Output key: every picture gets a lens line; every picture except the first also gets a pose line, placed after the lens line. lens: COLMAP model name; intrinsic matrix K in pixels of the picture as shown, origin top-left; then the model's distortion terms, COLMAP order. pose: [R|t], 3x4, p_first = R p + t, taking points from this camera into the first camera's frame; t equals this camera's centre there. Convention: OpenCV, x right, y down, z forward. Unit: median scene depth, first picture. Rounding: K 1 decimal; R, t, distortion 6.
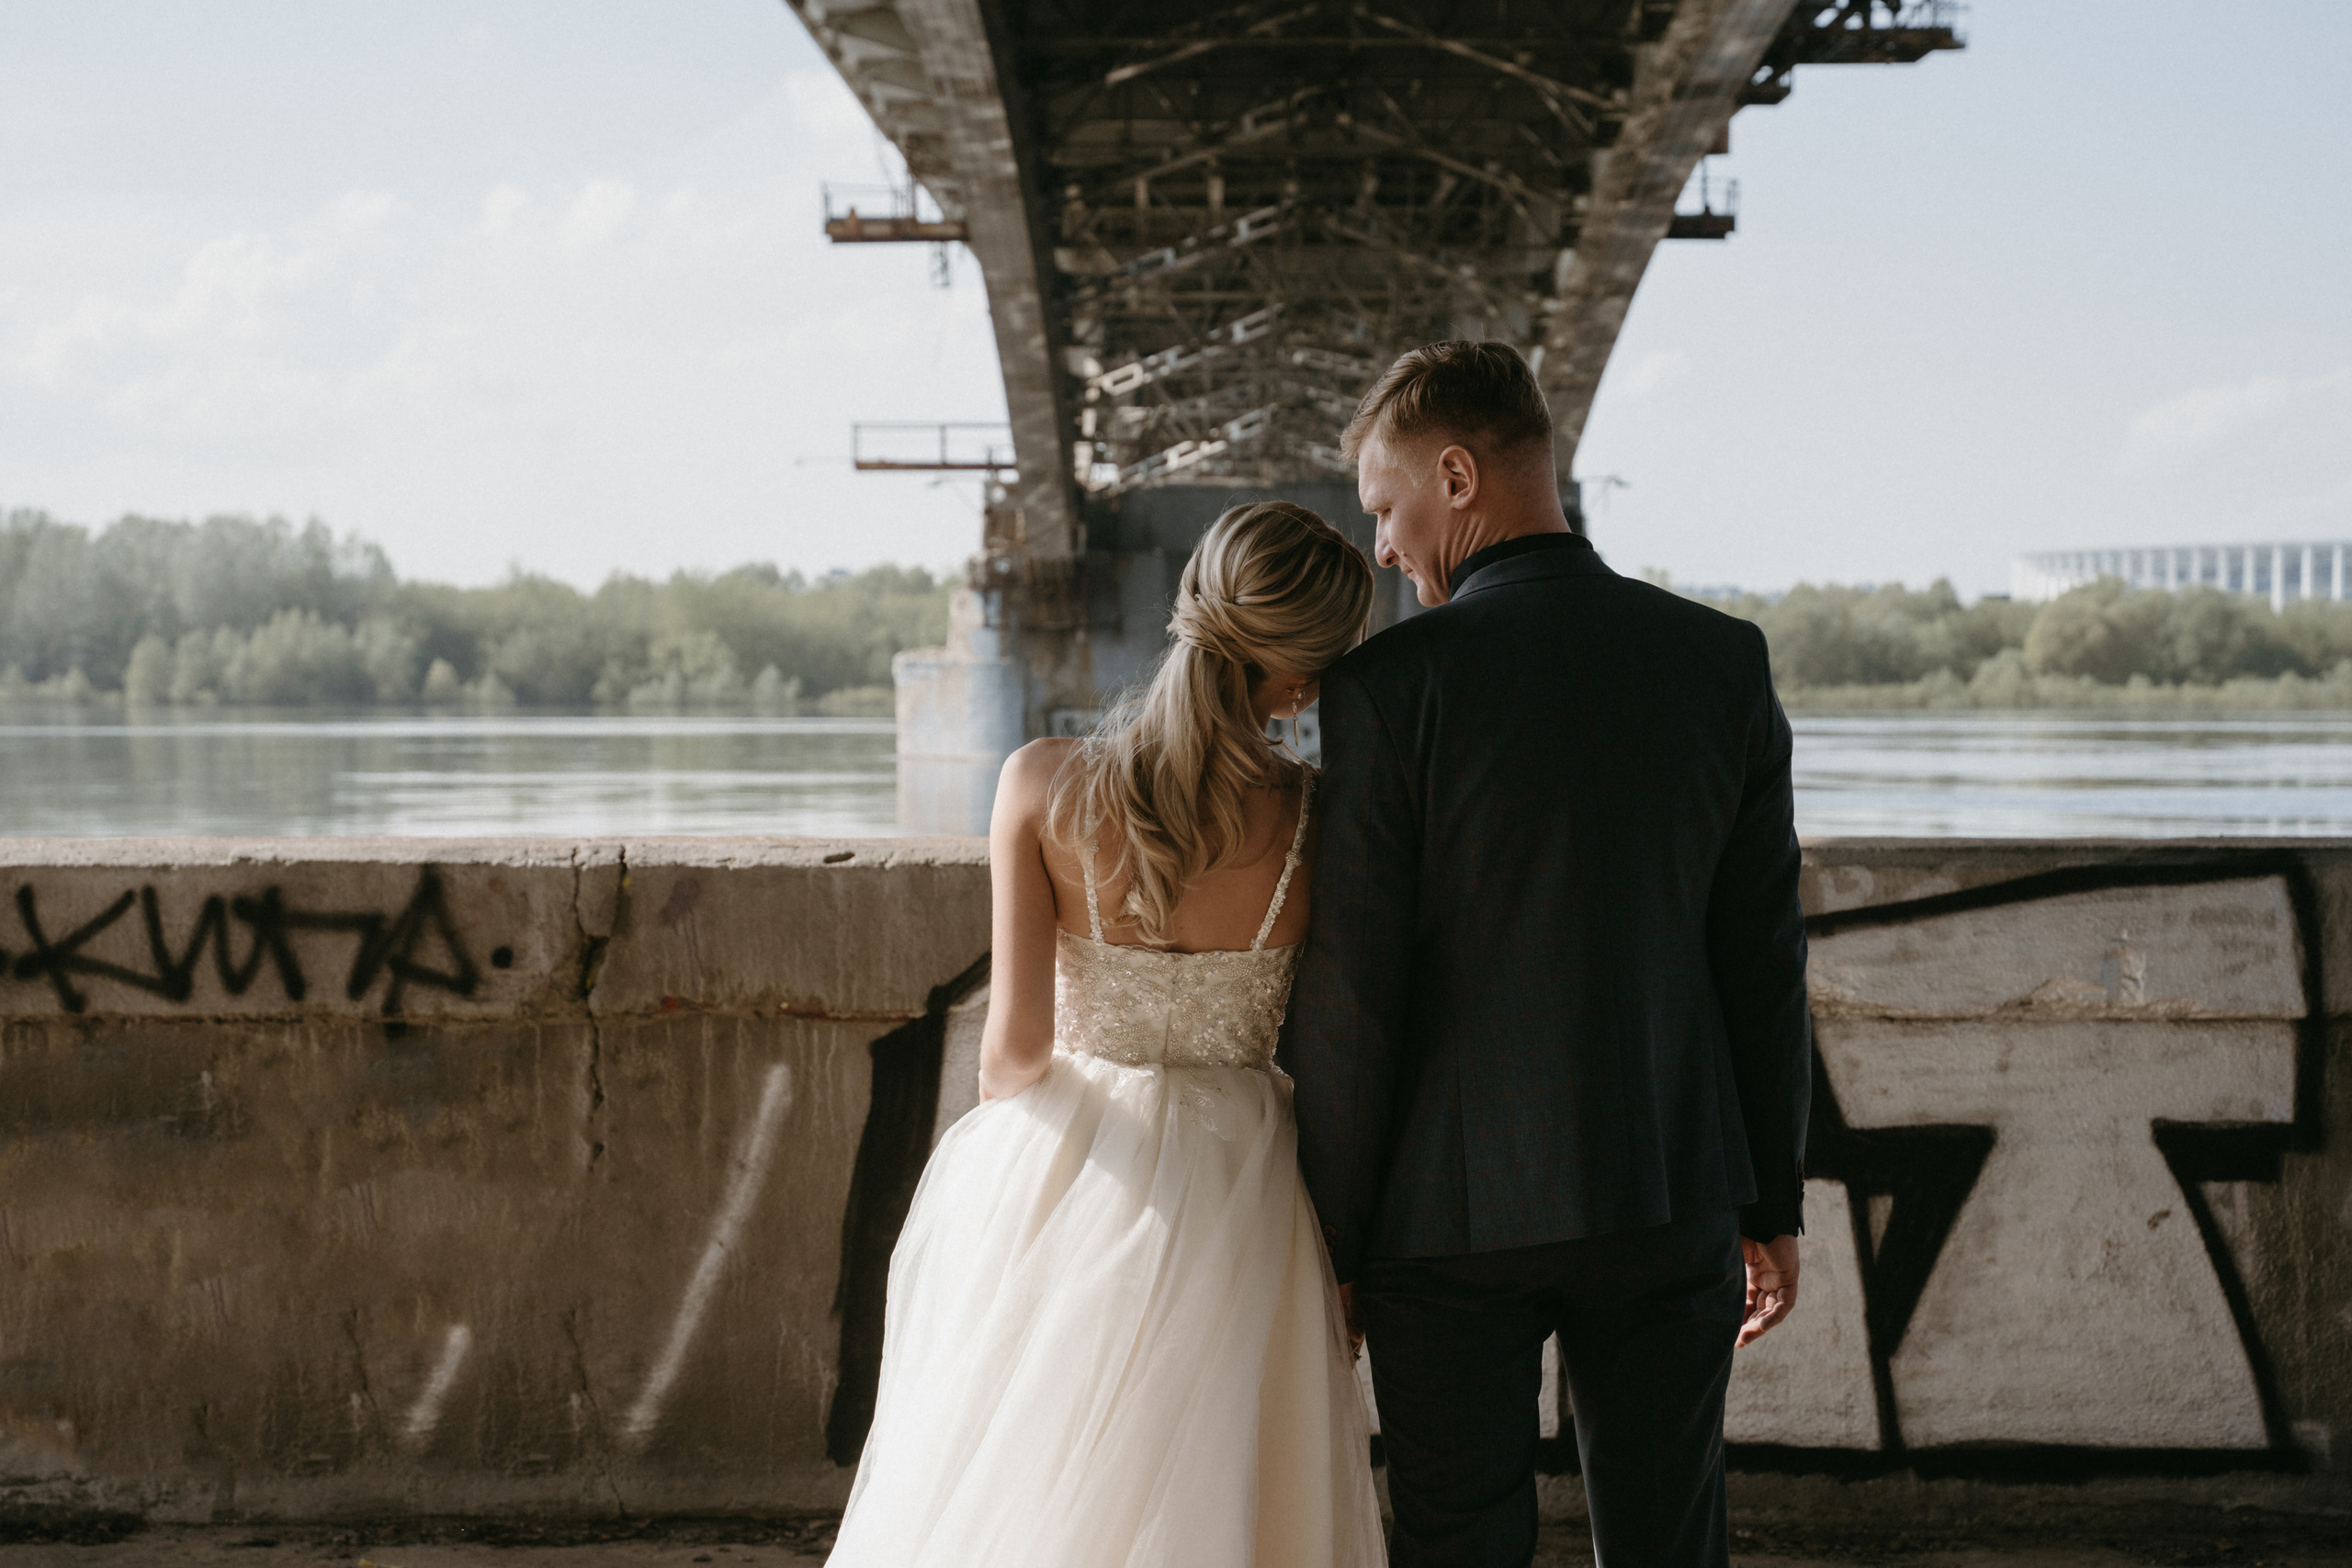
lens RADIAL K [[3662.9, 0, 1133.7], [0, 3662.9, 798.4], [0, 0, 1]] dist [0.151217, 0.000000]
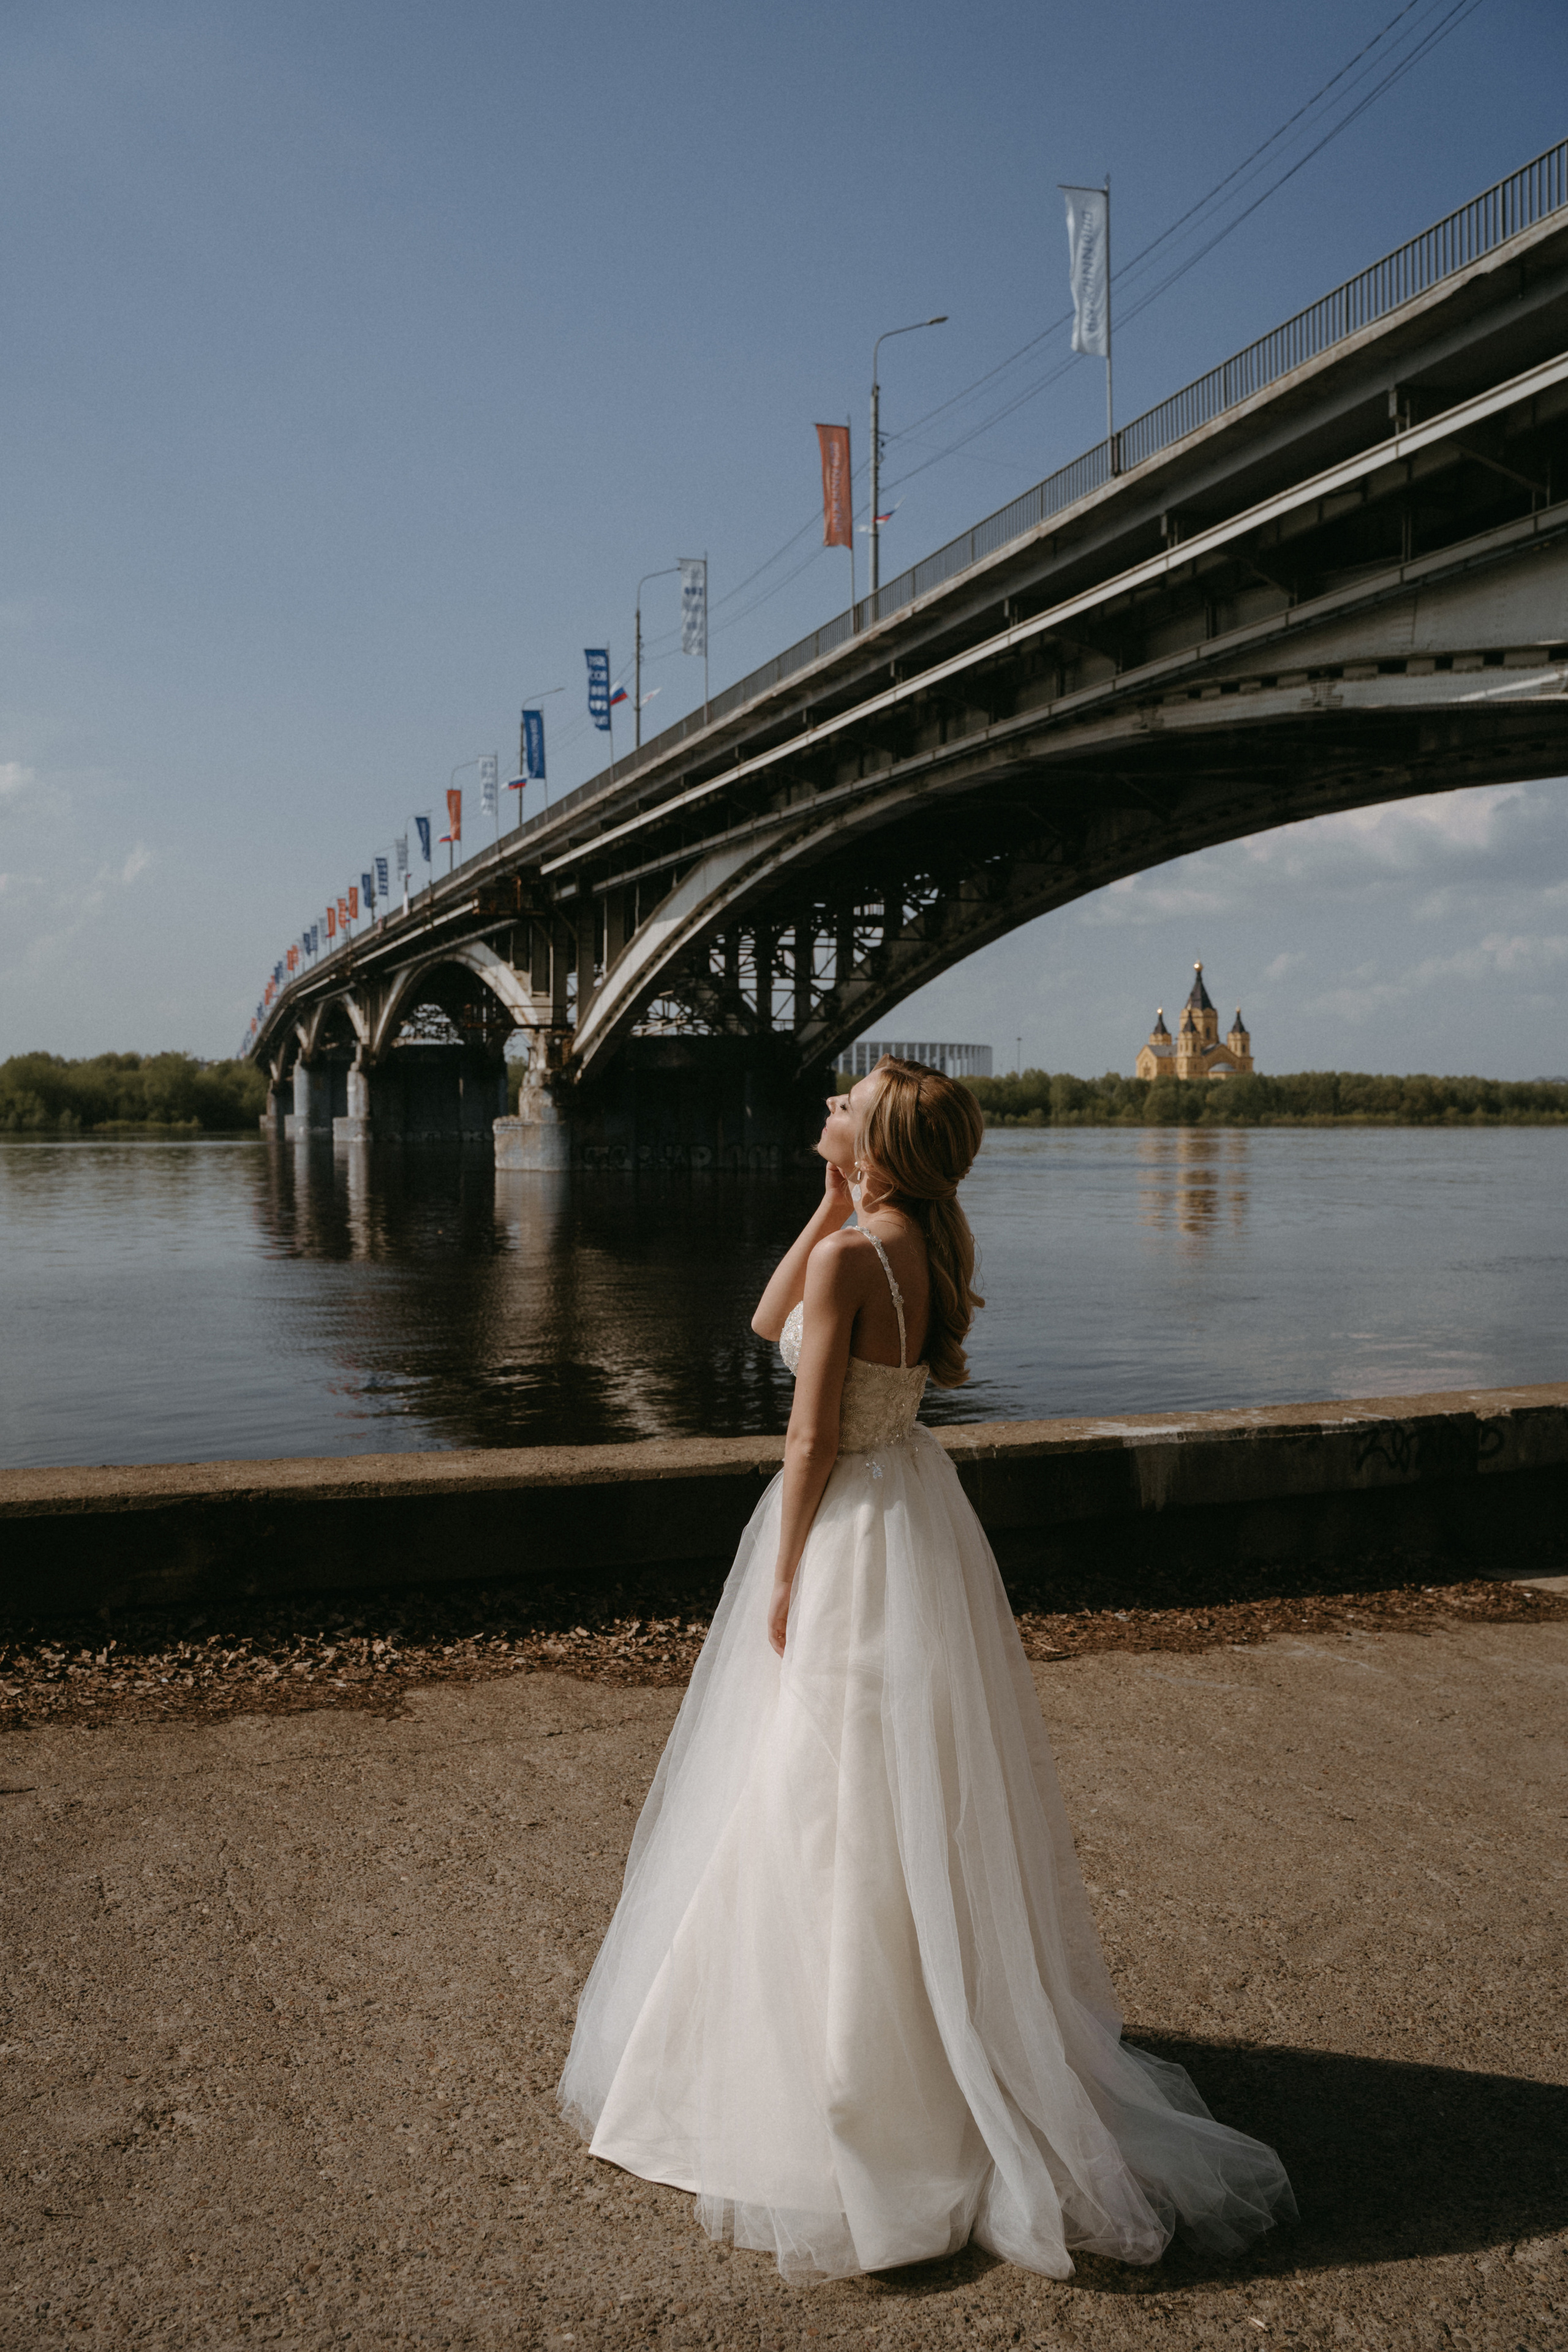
lens RADIAL K [[1953.2, 0, 753.2], [0, 1953.2, 1185.5], [0, 0, 1]] dist [-0.112907, 0.067138]
pose [[0.936797, -0.016503, 0.349484, -0.330013], [0.013182, 0.999843, 0.011878, -0.014746], [-0.349625, -0.006520, 0.936867, -0.044096]]
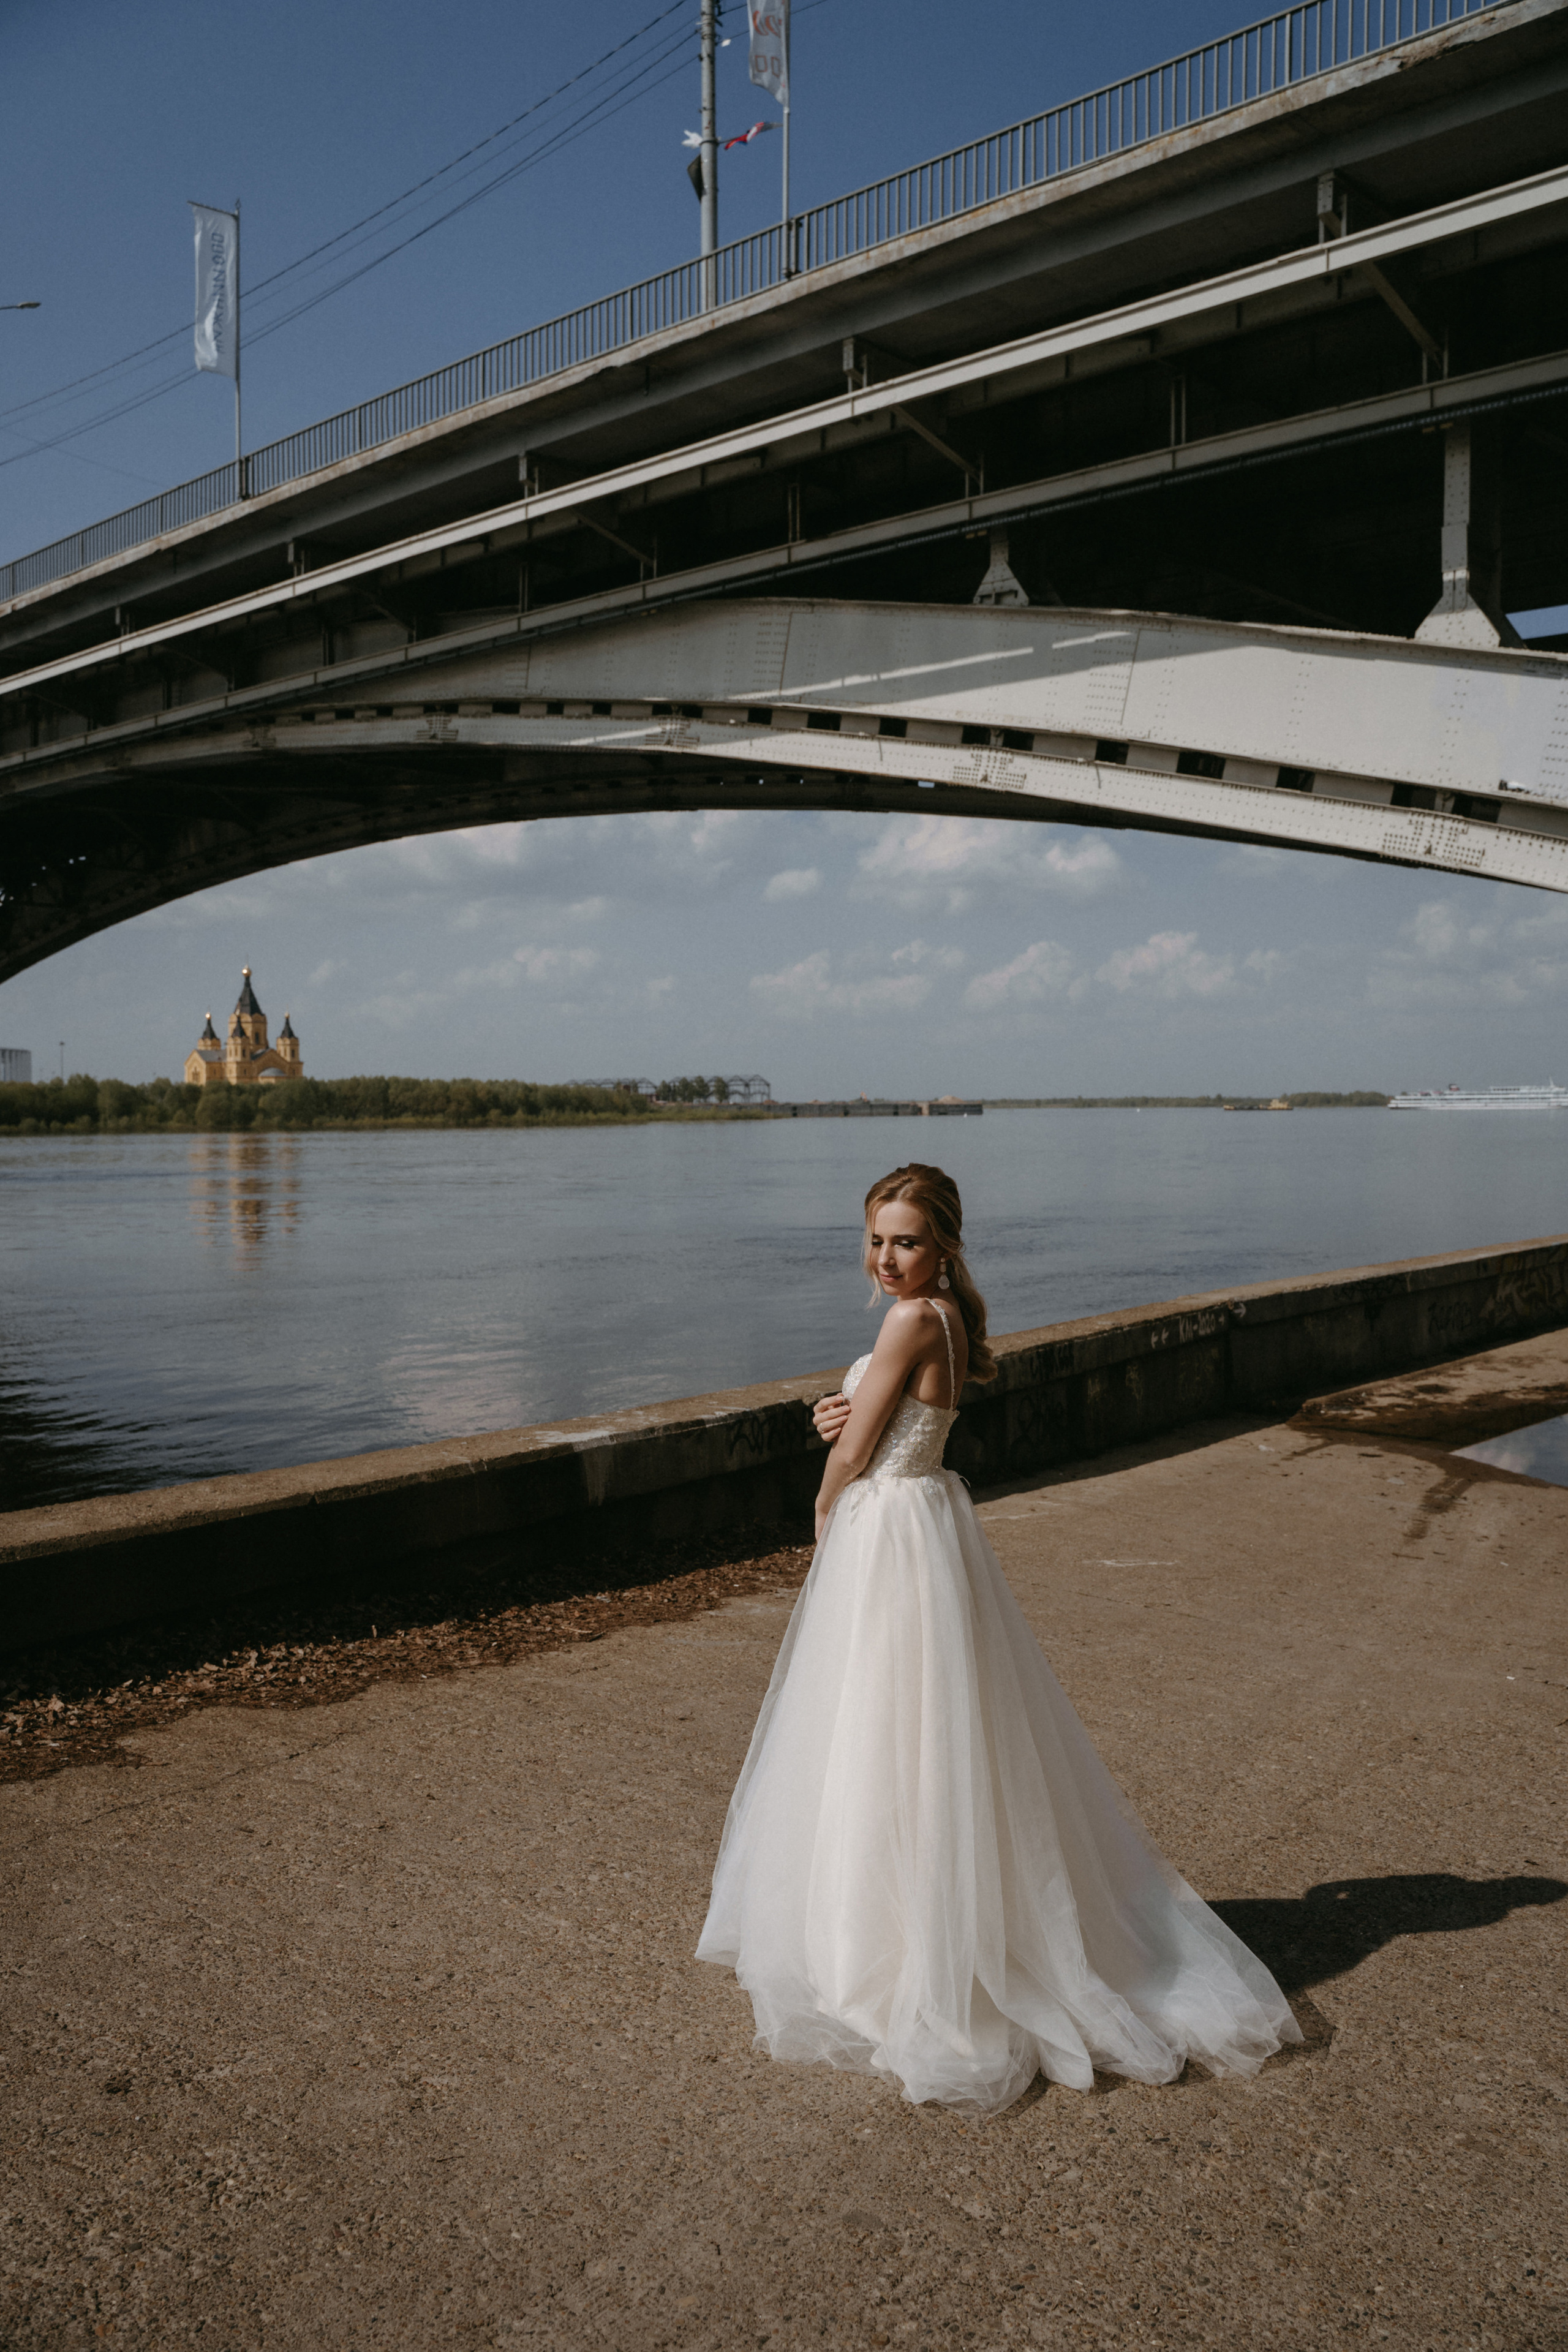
lens RADIAL K [[1953.2, 0, 771.8], [0, 1953.2, 1142.8], [0, 0, 1]] dist [-0.112907, 0.067138]
pose [[0.653692, -0.022168, 0.756436, -0.401539], [0.033093, 0.999452, 0.000691, -0.022796], [-0.756037, 0.024582, 0.654067, -0.035265]]
